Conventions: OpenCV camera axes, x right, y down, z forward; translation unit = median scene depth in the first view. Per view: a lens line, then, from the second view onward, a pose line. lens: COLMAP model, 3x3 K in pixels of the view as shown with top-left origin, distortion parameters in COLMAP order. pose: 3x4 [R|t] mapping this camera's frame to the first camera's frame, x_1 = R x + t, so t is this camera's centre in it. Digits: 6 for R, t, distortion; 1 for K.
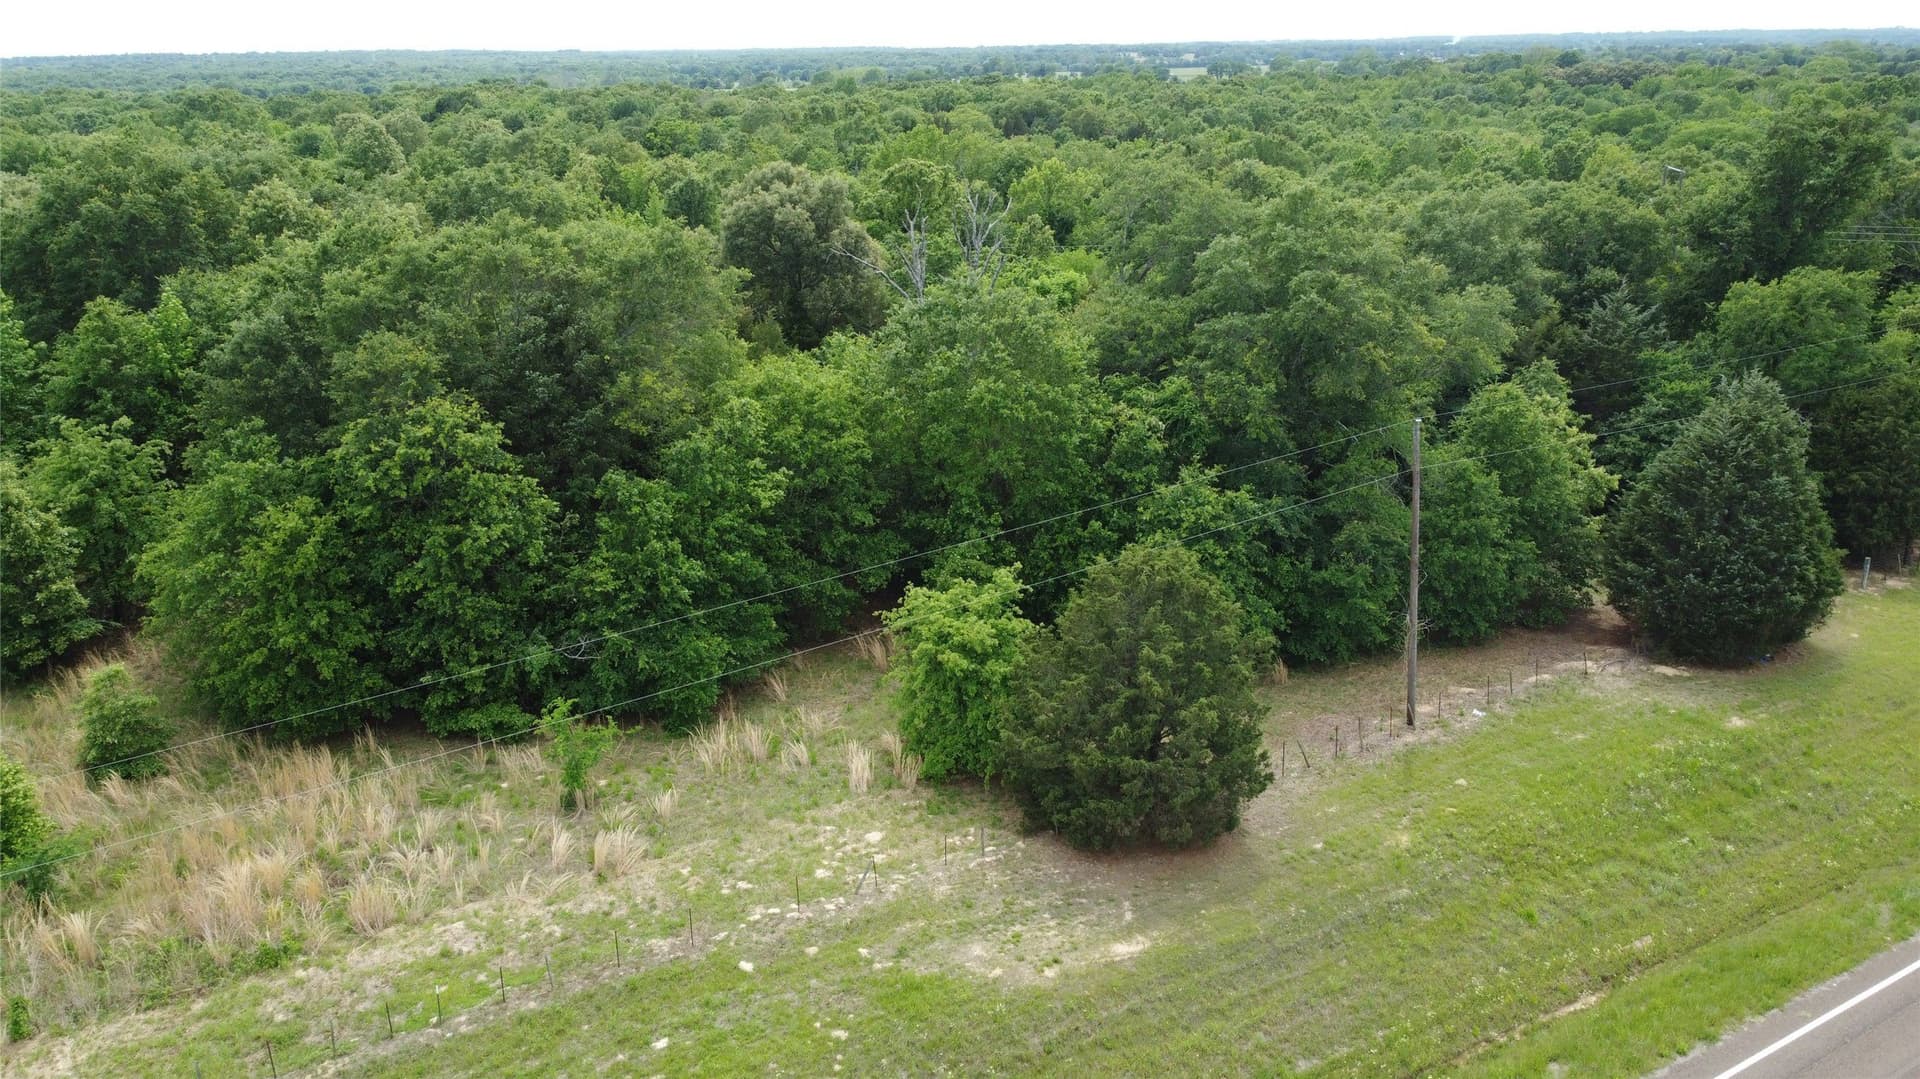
lens RADIAL K [[1455.0, 0, 956.6], [0, 1455.0, 525.6], [0, 0, 1]] dist [0.001183, -0.006663]
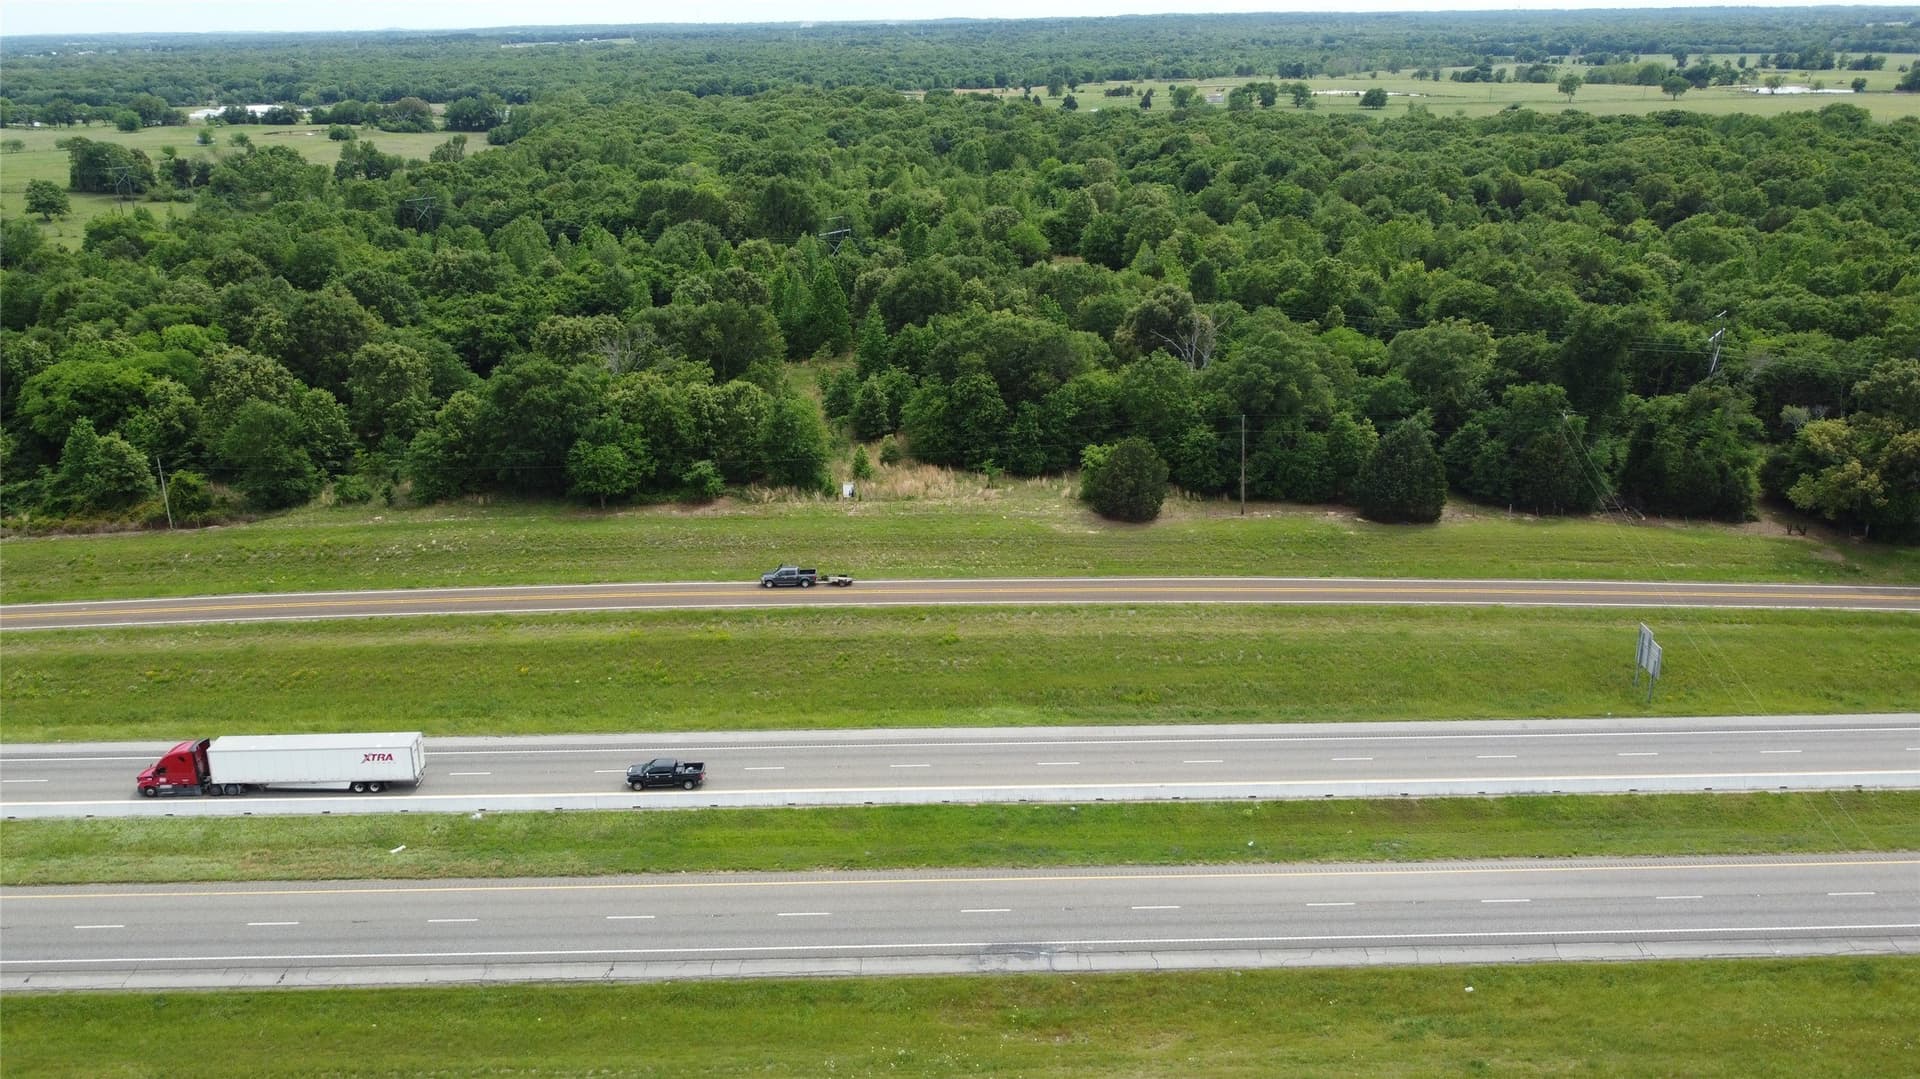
lens RADIAL K [[1455.0, 0, 954.6], [0, 1455.0, 526.9], [0, 0, 1]] dist [0.001183, -0.006663]
pose [[0.862943, 0.167290, -0.476806, 1.291981], [-0.153812, 0.985792, 0.067495, 0.048985], [0.481323, 0.015095, 0.876413, -2.048351]]
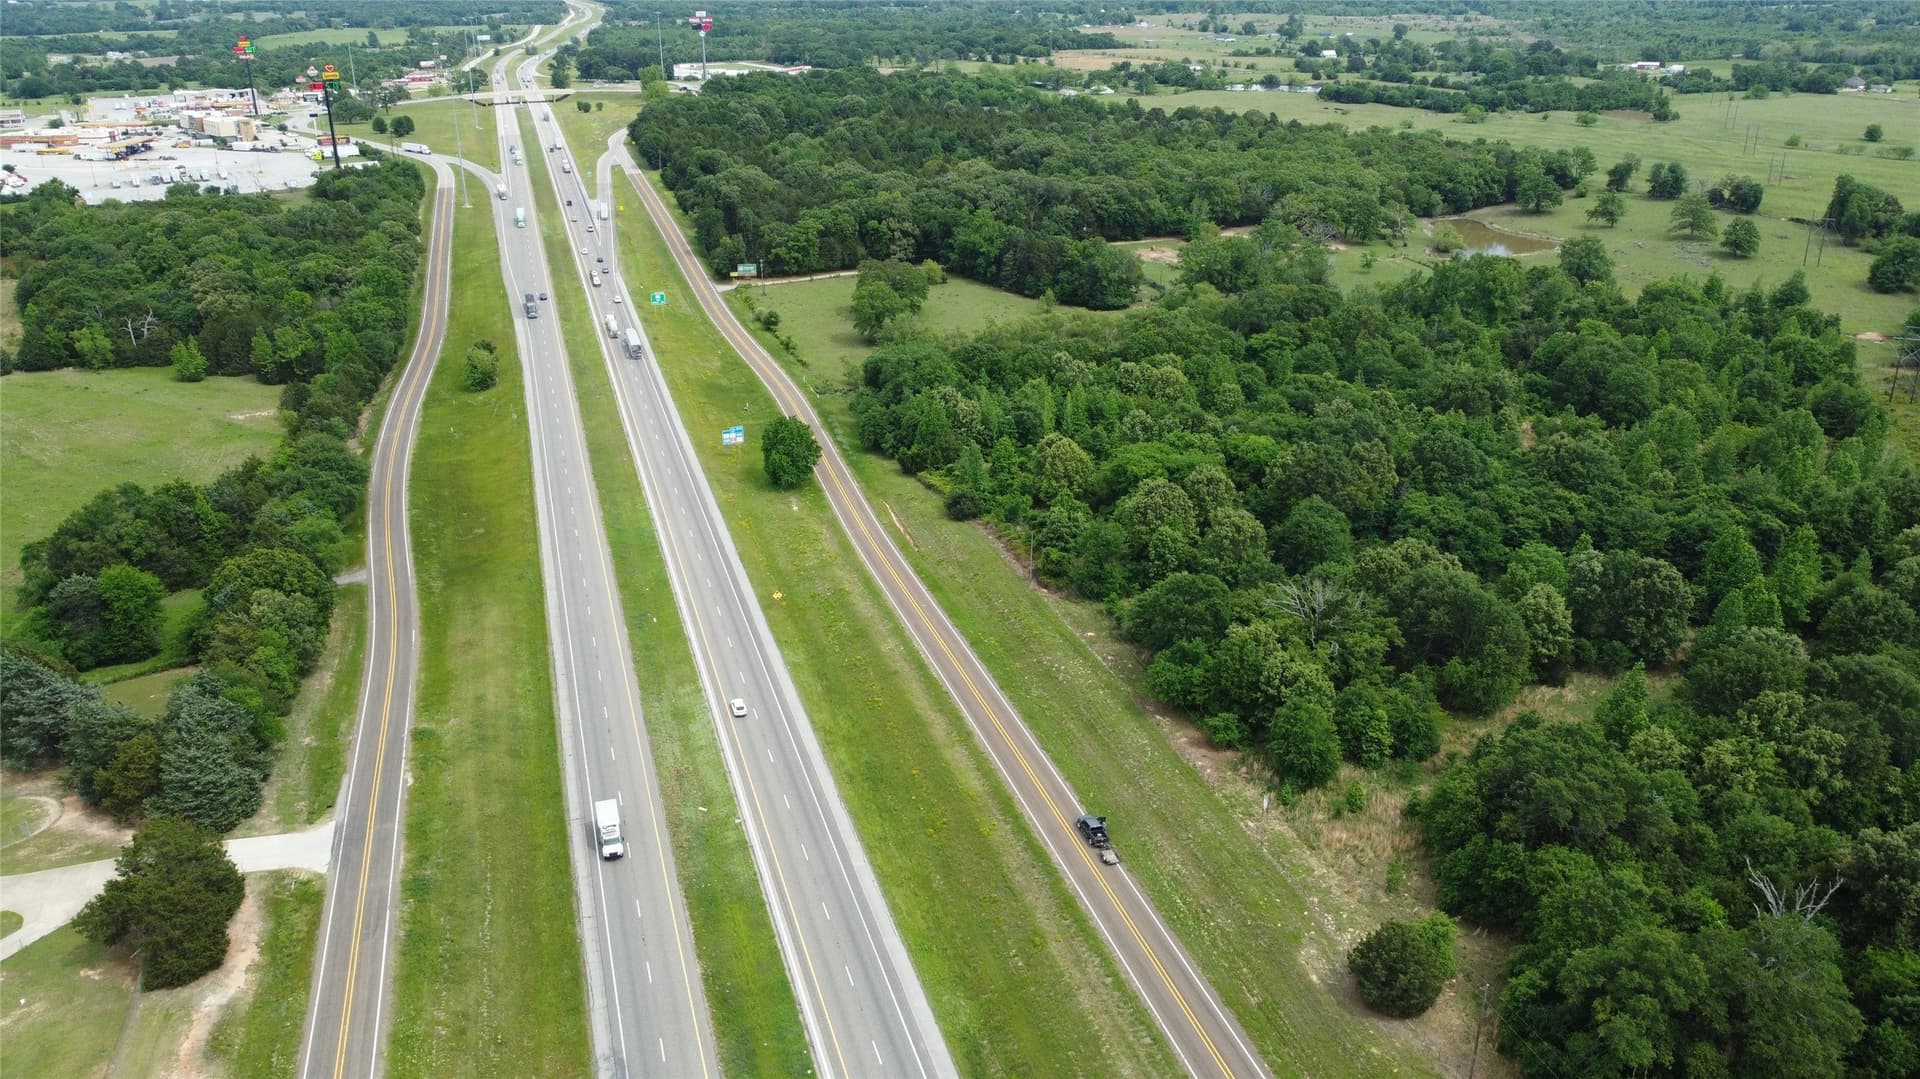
lens RADIAL K [[1455.0, 0, 950.2], [0, 1455.0, 527.8], [0, 0, 1]] dist [0.001183, -0.006663]
pose [[-0.256267, 0.371059, -0.892548, 2.488338], [-0.288388, 0.851979, 0.436995, -1.568831], [0.922583, 0.369388, -0.111325, 0.096440]]
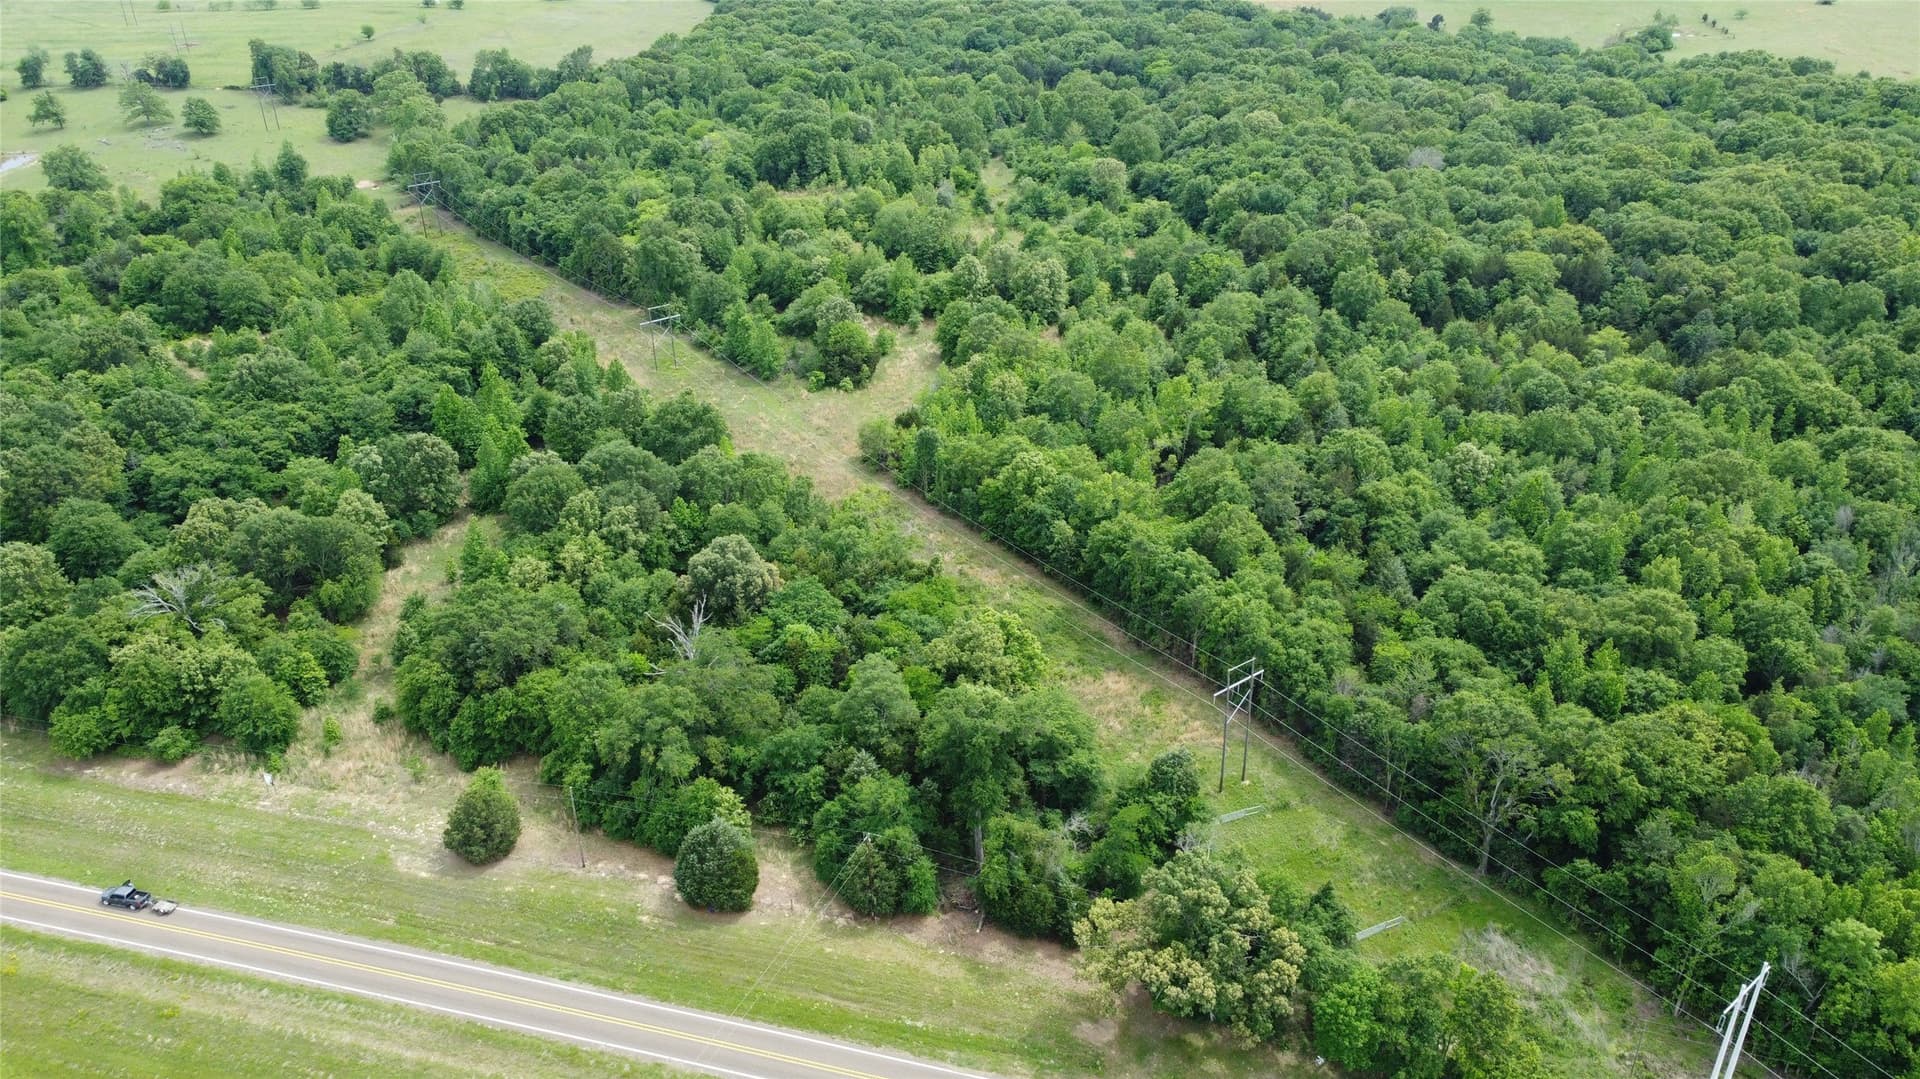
lens RADIAL K [[1455.0, 0, 961.9], [0, 1455.0, 525.8], [0, 0, 1]] dist [0.001183, -0.006663]
pose [[0.701349, 0.340558, -0.626202, 2.749708], [-0.218253, 0.938893, 0.266170, -1.669955], [0.678583, -0.050007, 0.732820, -0.791817]]
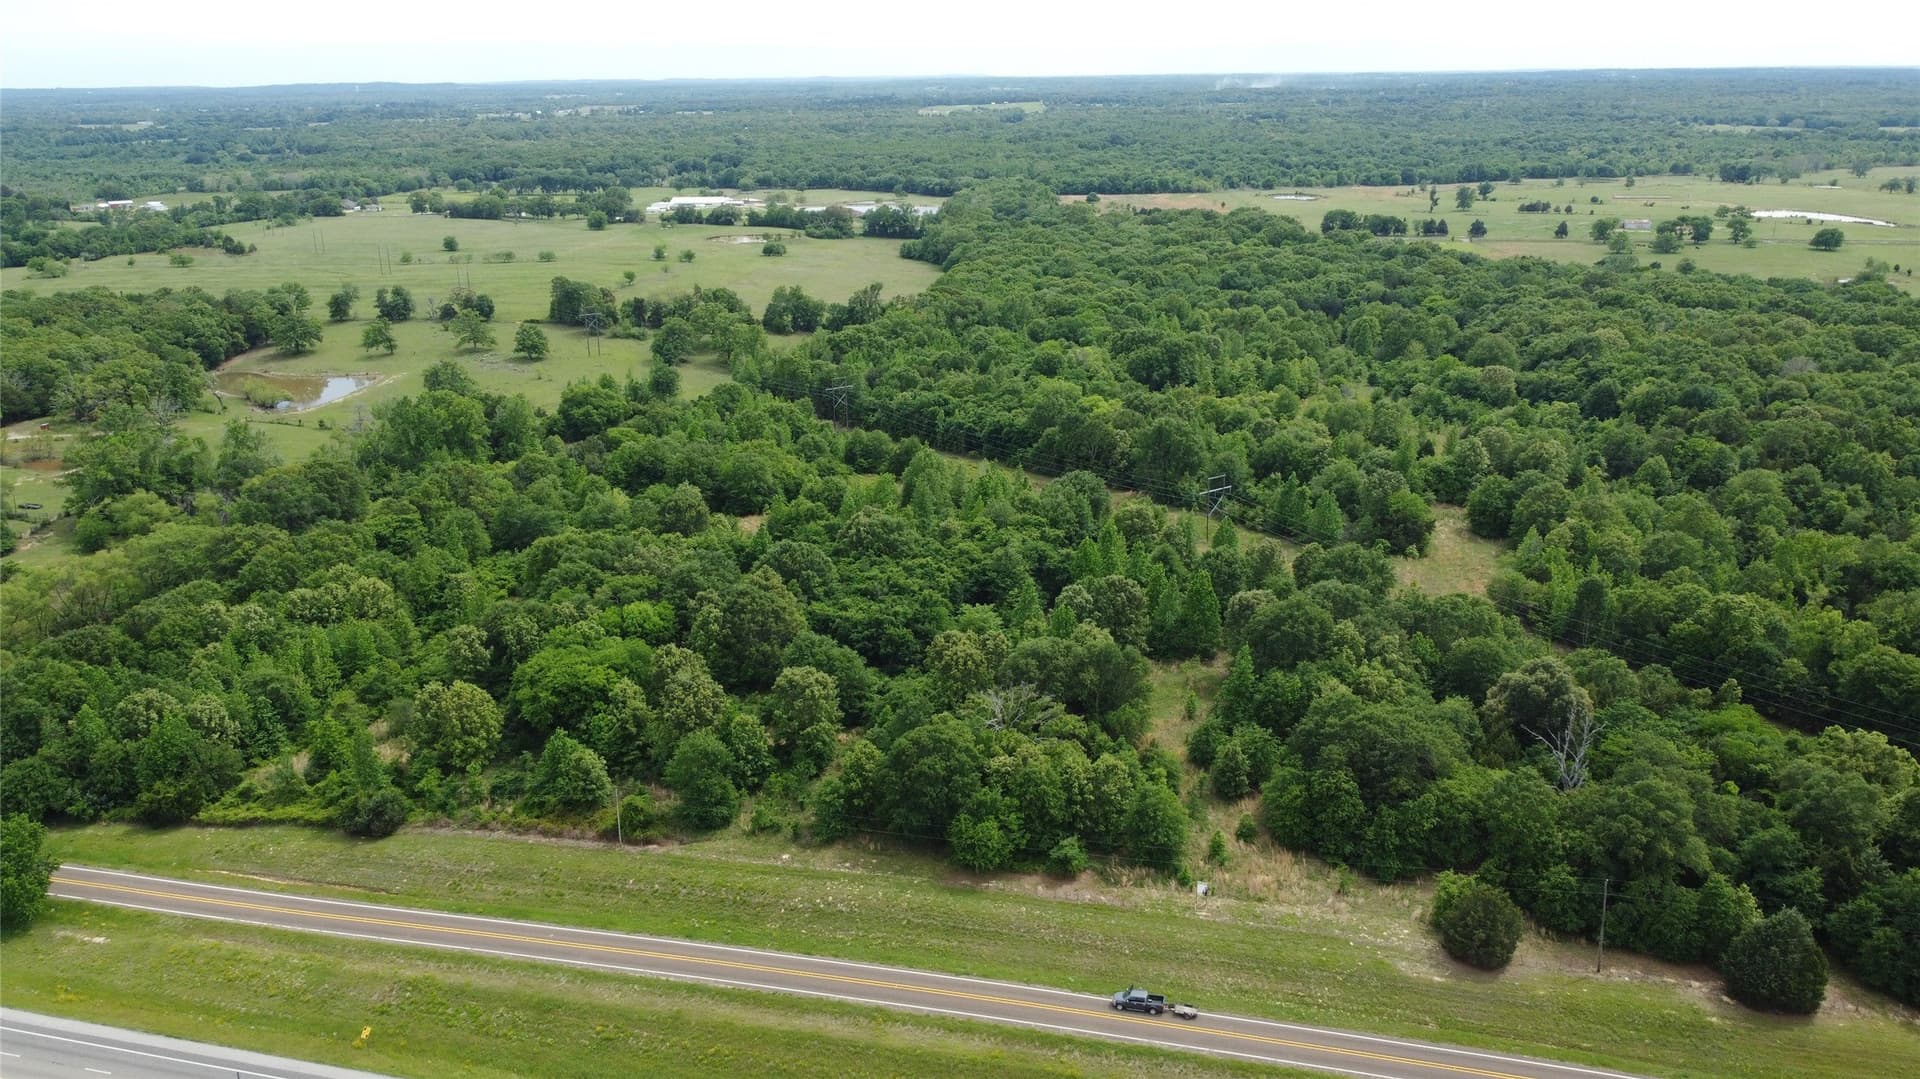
lens RADIAL K [[1455.0, 0, 954.8], [0, 1455.0, 521.5], [0, 0, 1]] dist [0.001183, -0.006663]
pose [[0.701179, 0.215719, -0.679569, 1.272071], [-0.219272, 0.972181, 0.082360, -0.762866], [0.678431, 0.091261, 0.728974, -2.307110]]
